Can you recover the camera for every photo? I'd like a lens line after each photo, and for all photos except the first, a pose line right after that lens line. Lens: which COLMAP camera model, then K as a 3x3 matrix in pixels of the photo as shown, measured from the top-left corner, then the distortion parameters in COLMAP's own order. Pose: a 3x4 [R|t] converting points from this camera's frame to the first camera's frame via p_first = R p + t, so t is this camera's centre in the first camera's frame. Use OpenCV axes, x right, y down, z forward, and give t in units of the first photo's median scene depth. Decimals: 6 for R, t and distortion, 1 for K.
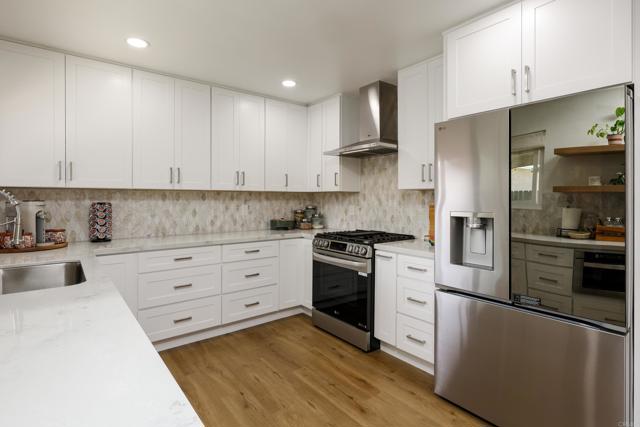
lens RADIAL K [[321.1, 0, 319.2], [0, 321.1, 198.1], [0, 0, 1]] dist [-0.001255, 0.000015]
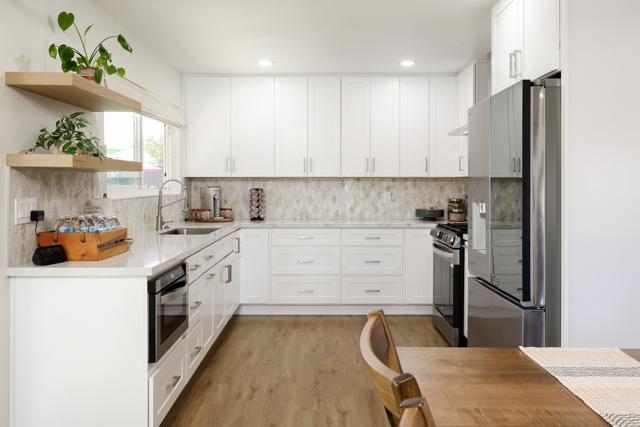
lens RADIAL K [[516.5, 0, 322.9], [0, 516.5, 187.3], [0, 0, 1]] dist [0.001763, 0.004619]
pose [[0.782019, 0.002035, -0.623252, 0.646404], [0.001273, 0.999987, 0.004862, 0.000471], [0.623254, -0.004596, 0.782006, -0.338332]]
